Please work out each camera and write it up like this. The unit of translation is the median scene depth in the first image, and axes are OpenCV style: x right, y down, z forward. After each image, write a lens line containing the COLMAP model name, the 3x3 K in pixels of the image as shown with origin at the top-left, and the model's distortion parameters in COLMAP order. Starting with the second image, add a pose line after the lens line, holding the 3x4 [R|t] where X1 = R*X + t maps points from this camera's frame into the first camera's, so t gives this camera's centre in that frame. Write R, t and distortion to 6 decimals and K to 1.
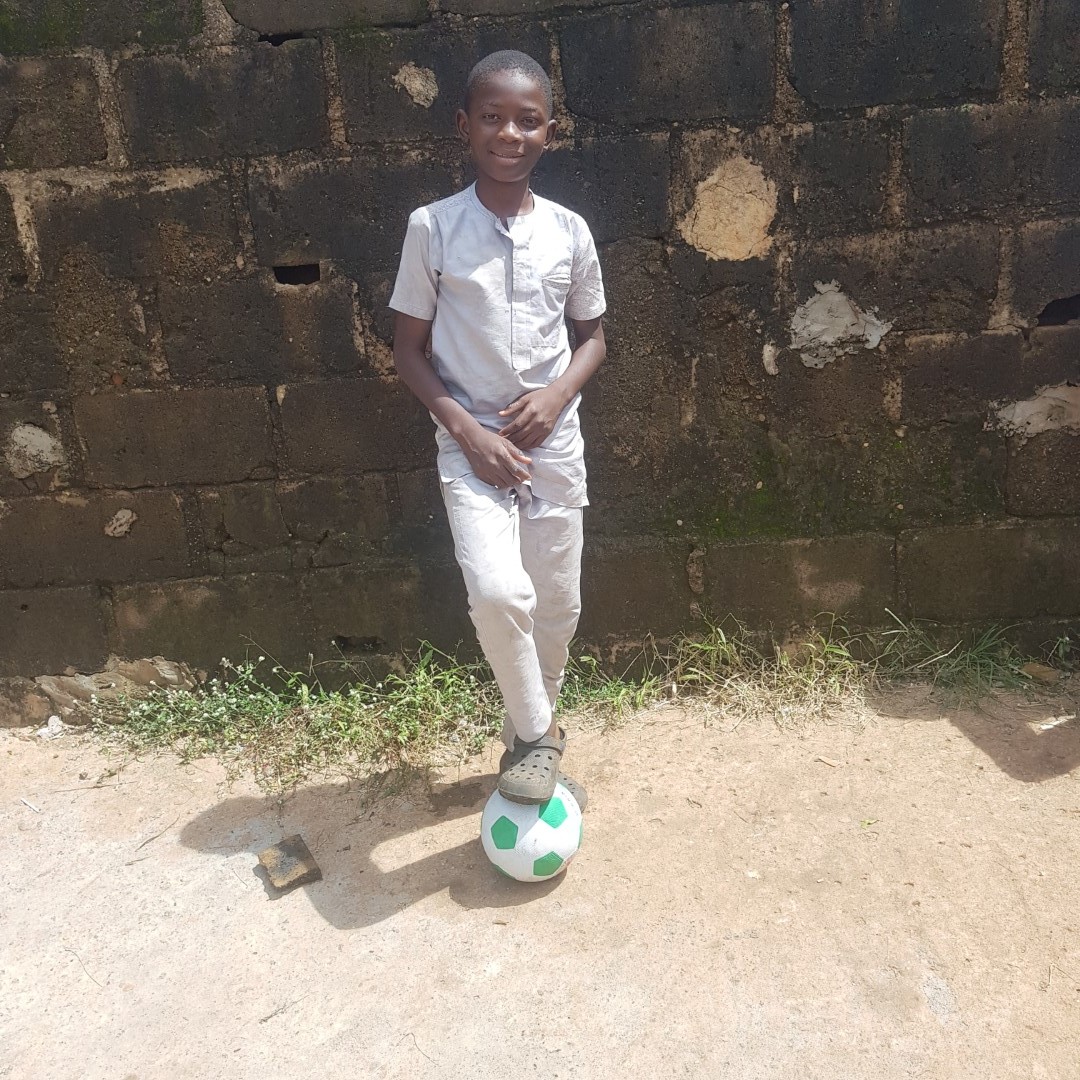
lens RADIAL K [[1152.3, 0, 563.4], [0, 1152.3, 530.5], [0, 0, 1]] dist [0.139458, -0.306562]
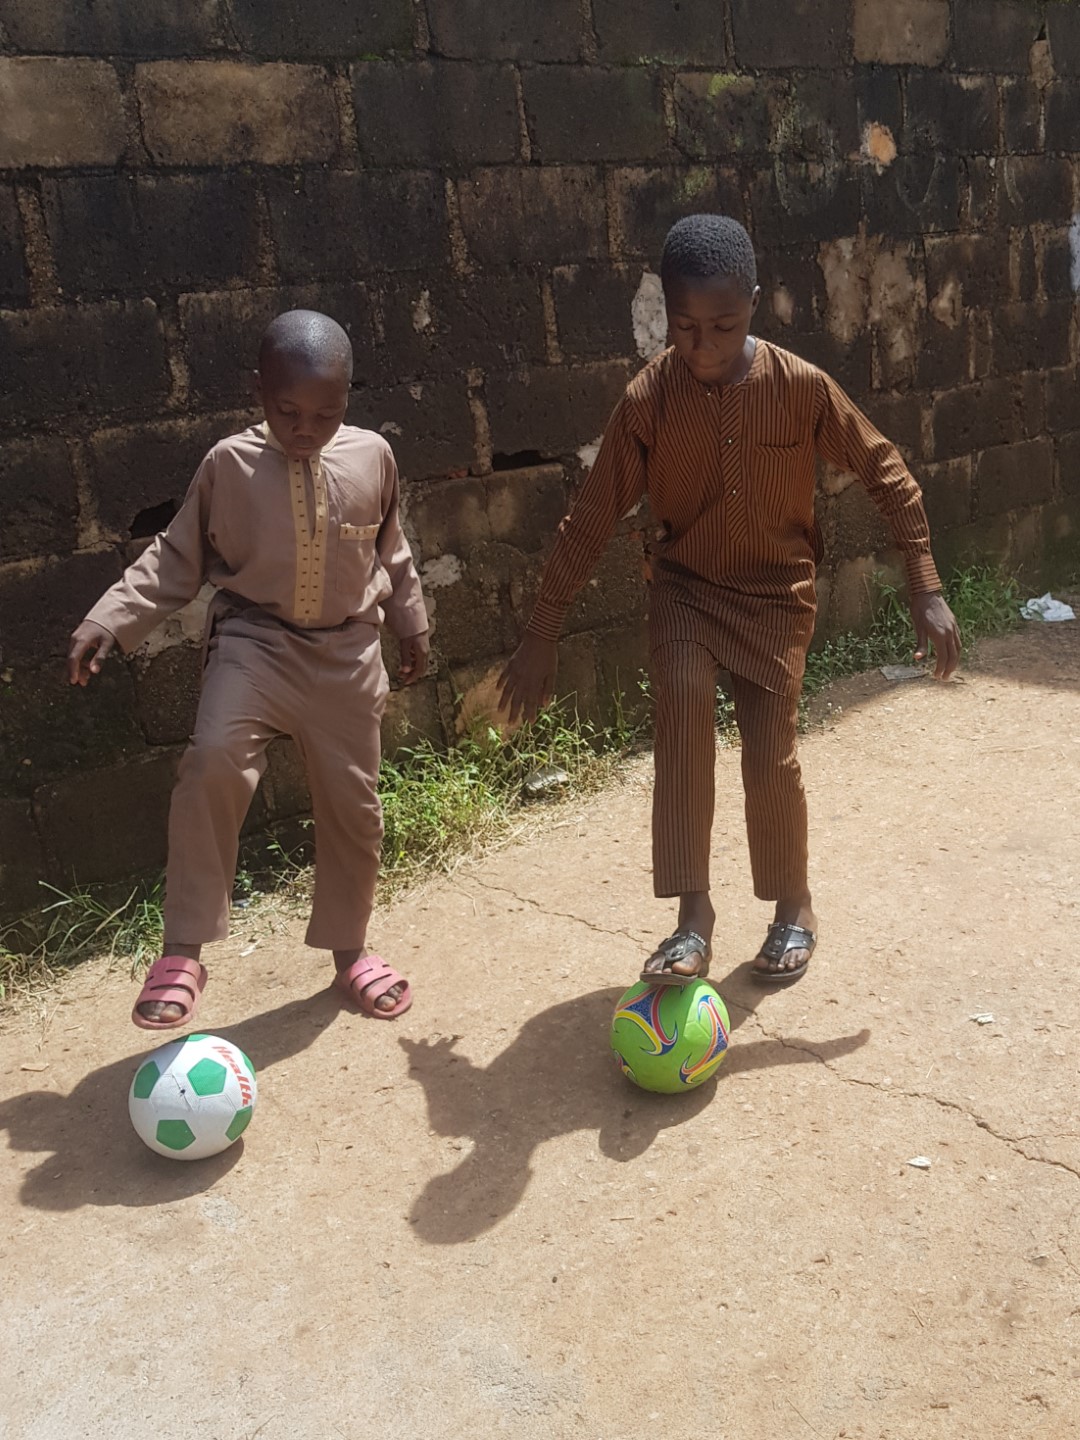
lens RADIAL K [[1567.8, 0, 778.6], [0, 1567.8, 666.3], [0, 0, 1]] dist [0.085240, -0.167557]
pose [[0.684624, -0.169847, 0.708831, -0.150939], [0.249978, 0.968205, -0.009445, 0.062936], [-0.684690, 0.183659, 0.705315, -0.218812]]
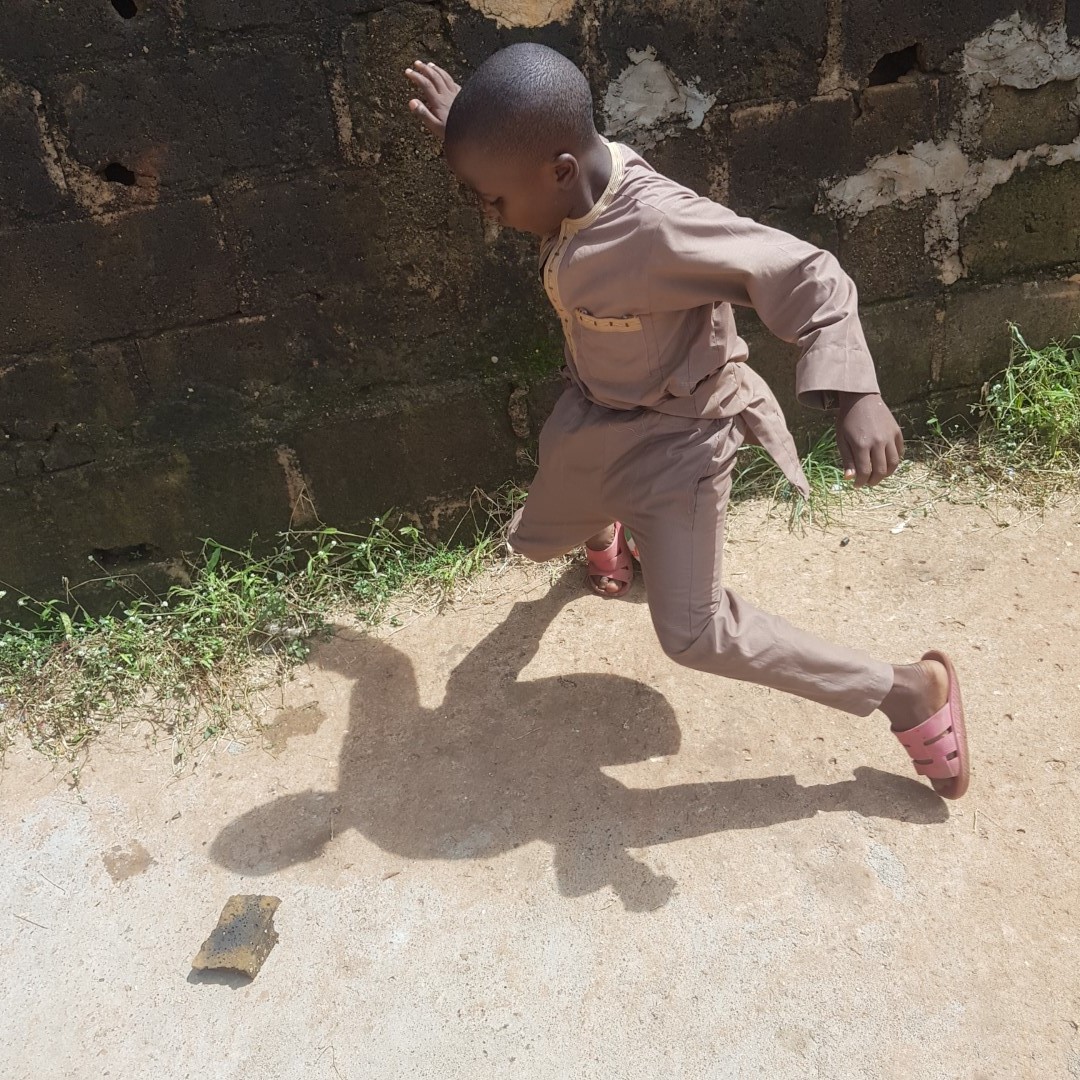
lens RADIAL K [[1137.4, 0, 543.4], [0, 1137.4, 536.1], [0, 0, 1]] dist [0.107066, -0.223168]
pose [[0.961611, -0.159577, 0.223249, -0.077260], [0.108904, 0.968648, 0.223296, -0.067848], [-0.251883, -0.190411, 0.948841, 0.174843]]
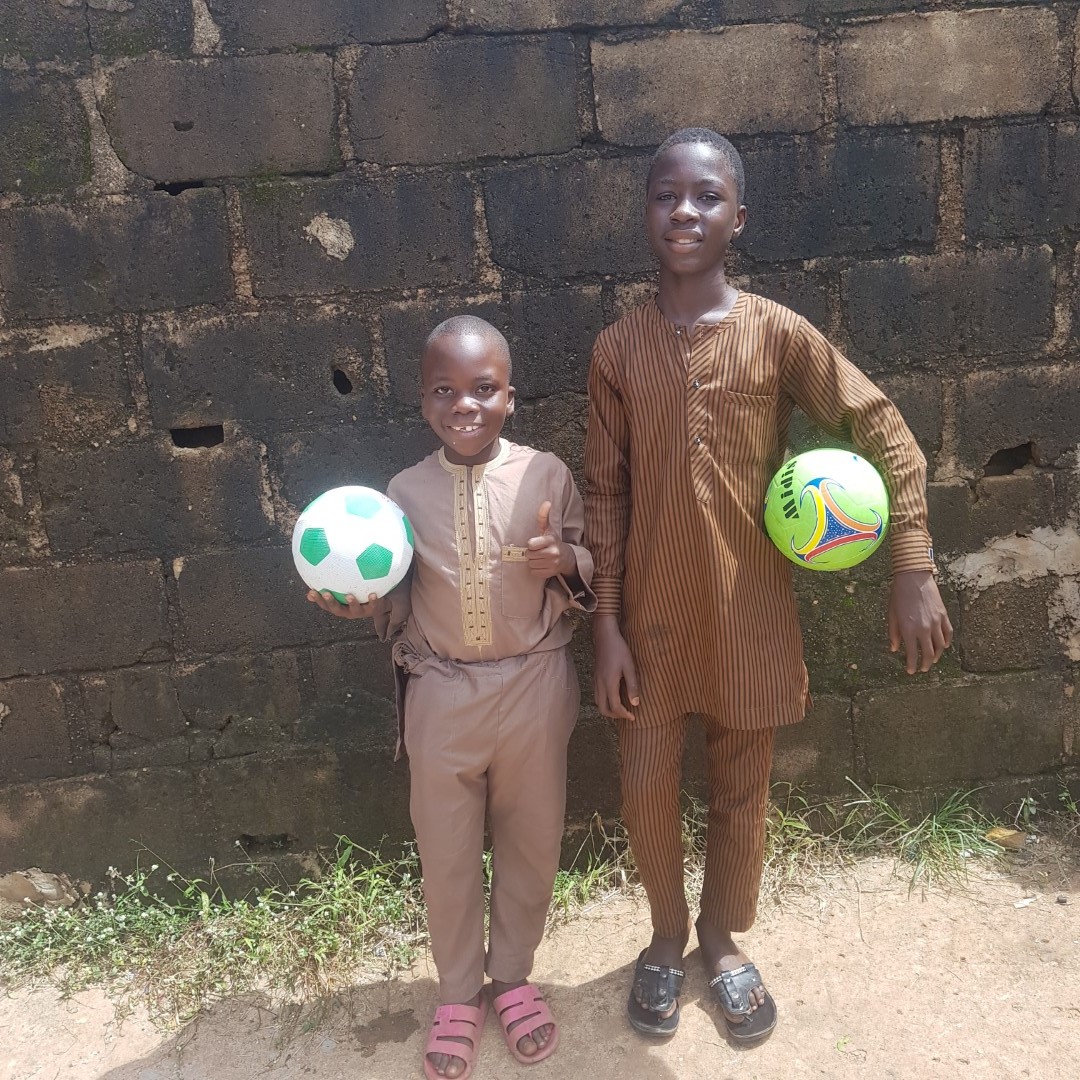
lens RADIAL K [[1150.7, 0, 565.2], [0, 1150.7, 523.5], [0, 0, 1]] dist [0.117590, -0.250196]
pose [[0.995062, -0.024304, 0.096239, -0.032412], [0.032720, 0.995683, -0.086859, -0.064548], [-0.093712, 0.089579, 0.991561, 0.083050]]
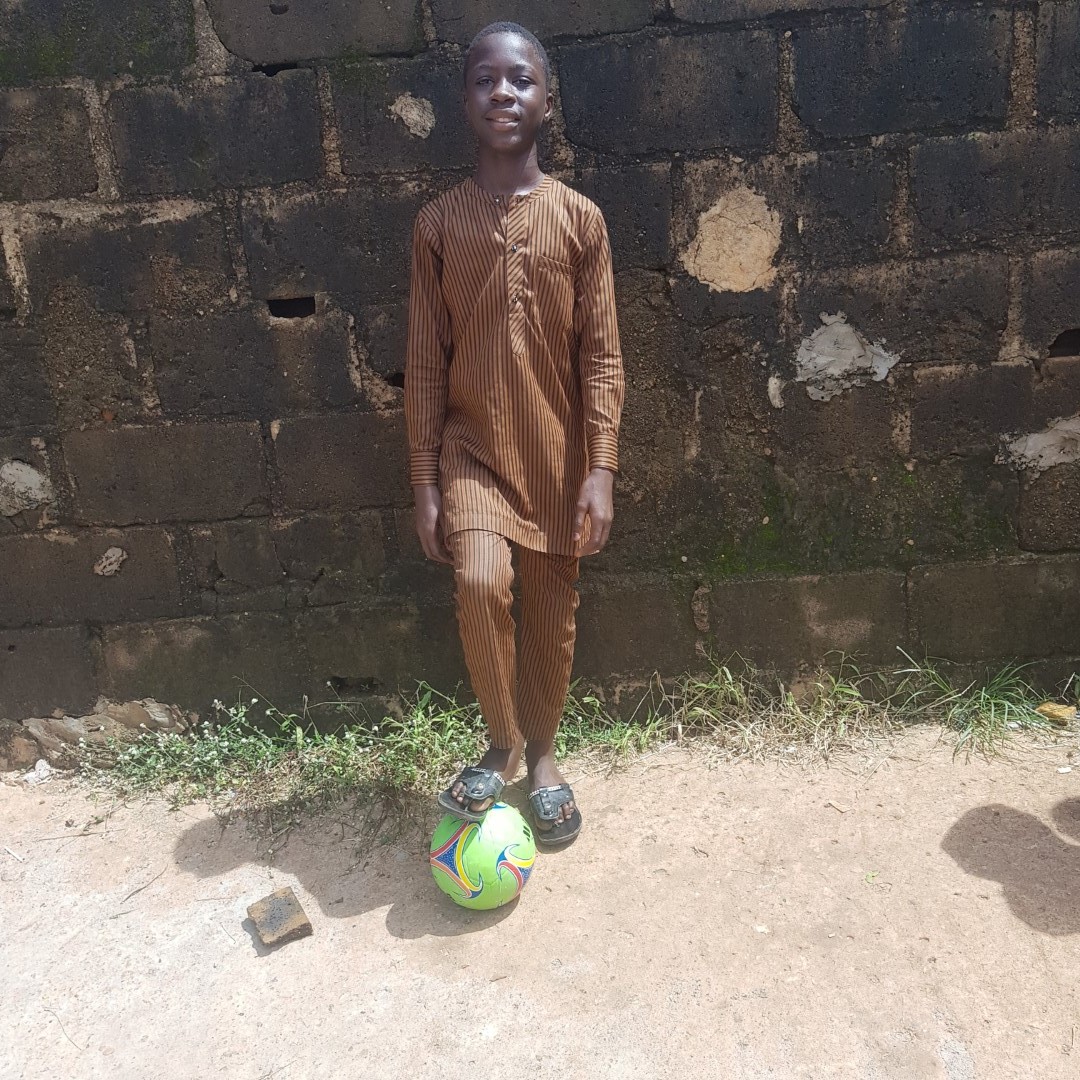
lens RADIAL K [[1150.2, 0, 571.1], [0, 1150.2, 528.9], [0, 0, 1]] dist [0.136711, -0.292764]
pose [[0.999994, -0.003194, -0.001241, 0.006834], [0.003162, 0.999671, -0.025437, -0.008014], [0.001322, 0.025433, 0.999676, 0.028174]]
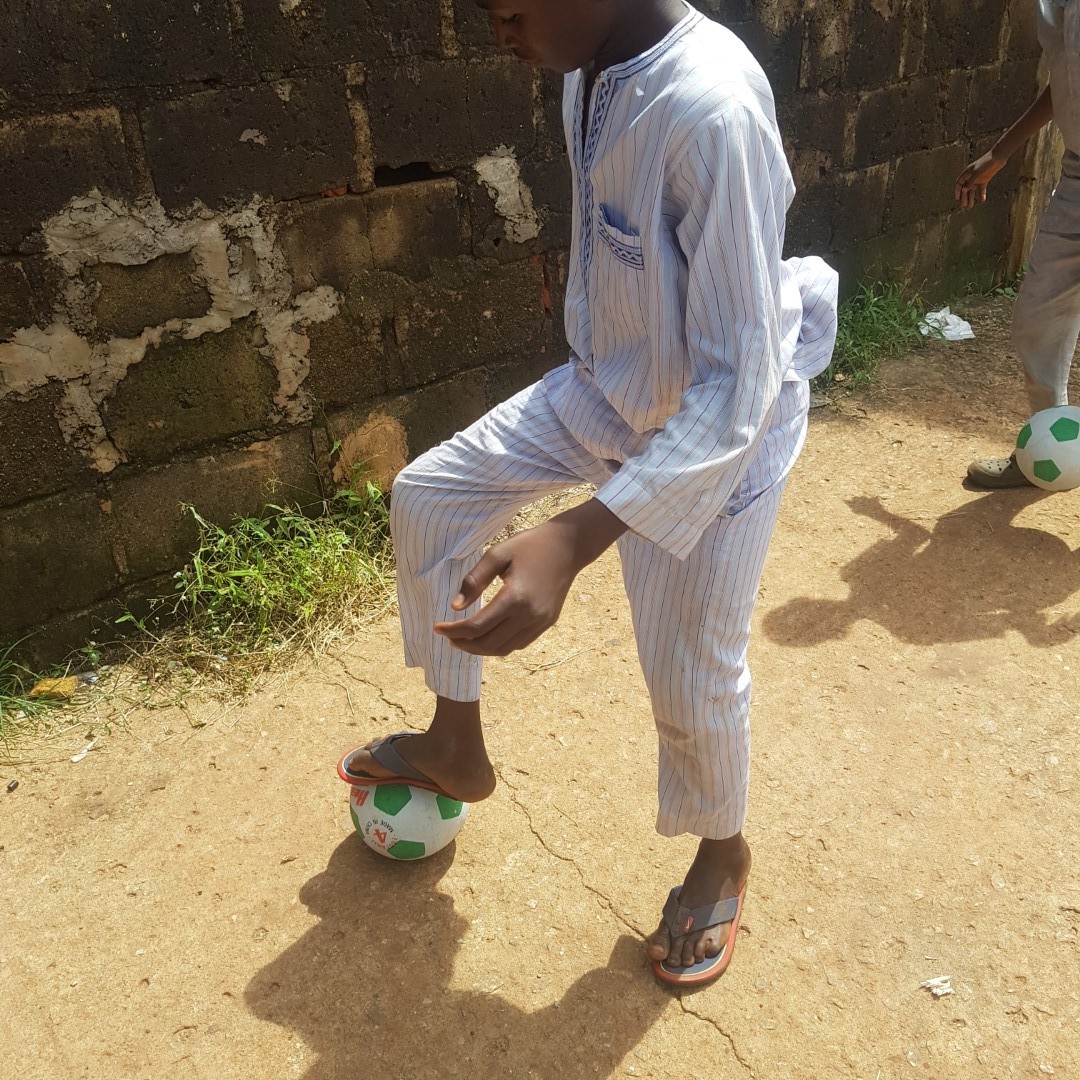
lens RADIAL K [[1117.3, 0, 519.0], [0, 1117.3, 523.9], [0, 0, 1]] dist [0.134036, -0.283115]
pose [[0.765849, -0.267545, 0.584718, 0.218985], [0.208110, 0.963519, 0.168292, -0.062036], [-0.608413, -0.007201, 0.793588, 0.163673]]
